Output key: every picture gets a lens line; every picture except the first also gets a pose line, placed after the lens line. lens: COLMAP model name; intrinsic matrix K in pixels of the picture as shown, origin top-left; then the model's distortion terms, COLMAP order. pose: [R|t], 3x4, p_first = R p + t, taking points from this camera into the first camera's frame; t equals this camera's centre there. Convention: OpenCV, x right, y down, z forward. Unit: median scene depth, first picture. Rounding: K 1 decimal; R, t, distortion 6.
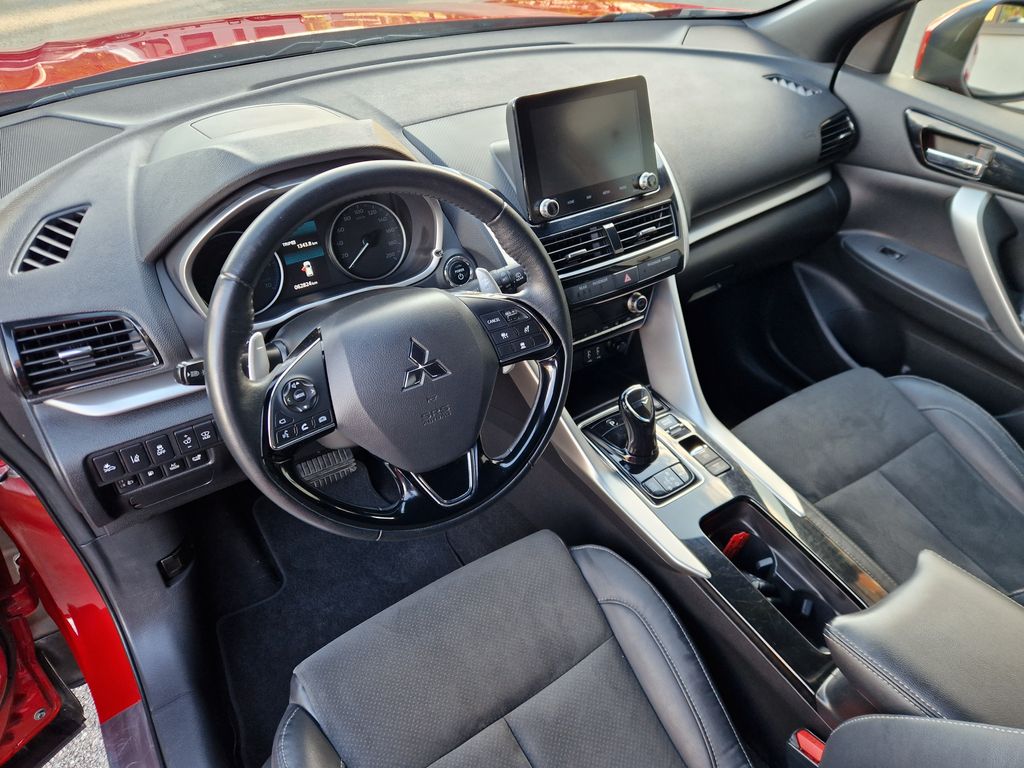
lens RADIAL K [[660.1, 0, 512.0], [0, 660.1, 384.0], [0, 0, 1]] dist [0.002078, 0.000538]
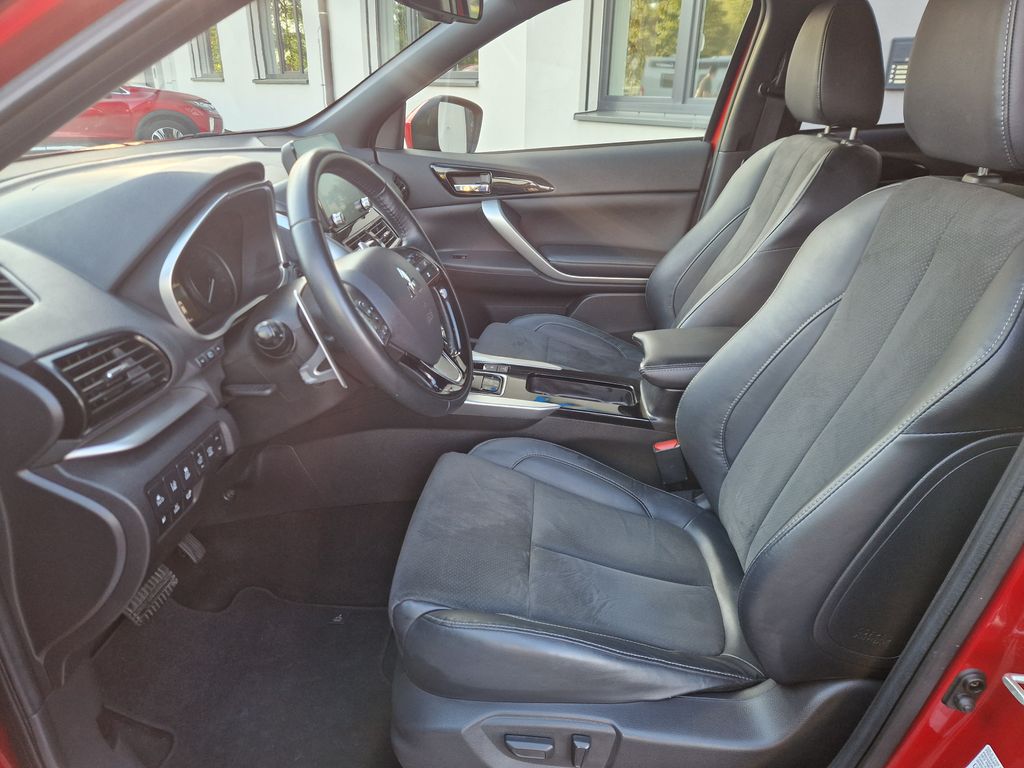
lens RADIAL K [[660.1, 0, 512.0], [0, 660.1, 384.0], [0, 0, 1]] dist [0.002078, 0.000538]
pose [[0.614844, -0.333699, 0.714571, -0.709262], [0.496123, 0.867985, -0.021541, 0.194422], [-0.613049, 0.367759, 0.699231, -0.000320]]
